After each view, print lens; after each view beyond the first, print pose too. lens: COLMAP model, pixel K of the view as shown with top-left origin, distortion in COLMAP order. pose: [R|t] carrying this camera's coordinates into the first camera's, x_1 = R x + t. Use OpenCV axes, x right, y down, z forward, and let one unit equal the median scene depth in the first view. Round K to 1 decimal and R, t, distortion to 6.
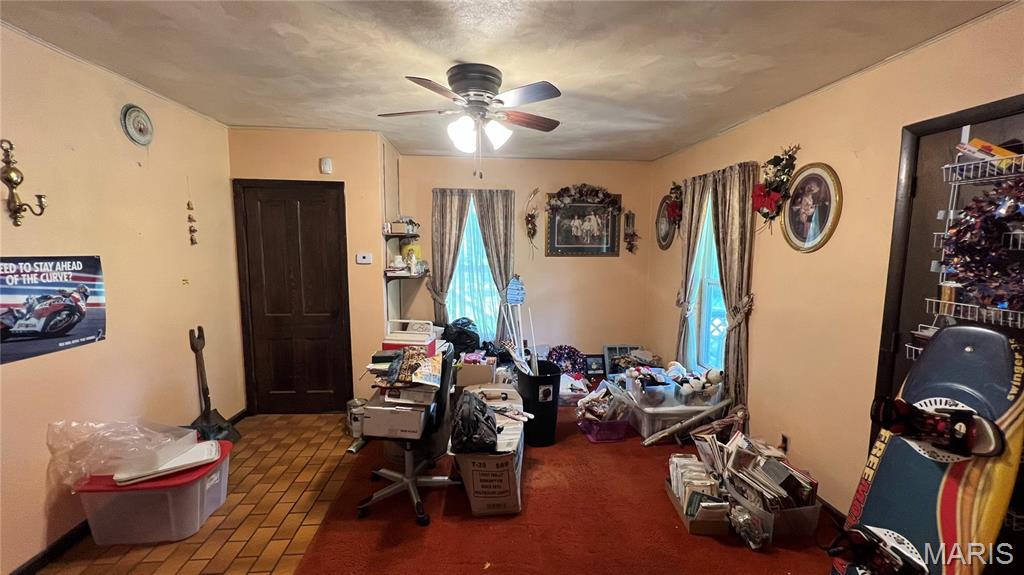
lens RADIAL K [[411.4, 0, 507.6], [0, 411.4, 285.7], [0, 0, 1]] dist [-0.006844, 0.000246]
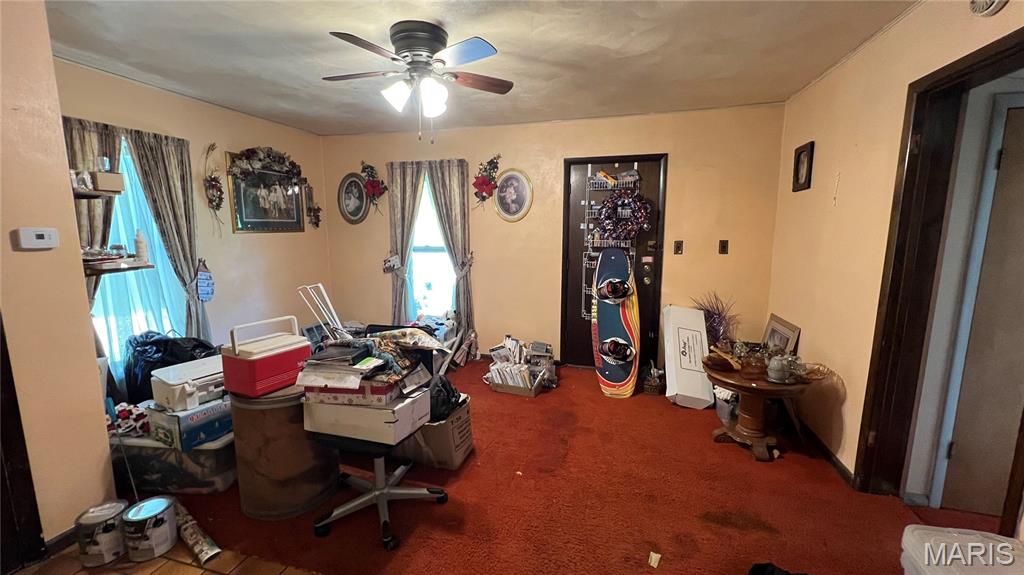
lens RADIAL K [[411.4, 0, 507.9], [0, 411.4, 288.0], [0, 0, 1]] dist [-0.006844, 0.000246]
pose [[0.341997, -0.145177, 0.928419, -0.554500], [0.100743, 0.987964, 0.117378, -0.008168], [-0.934285, 0.053389, 0.352507, 0.277935]]
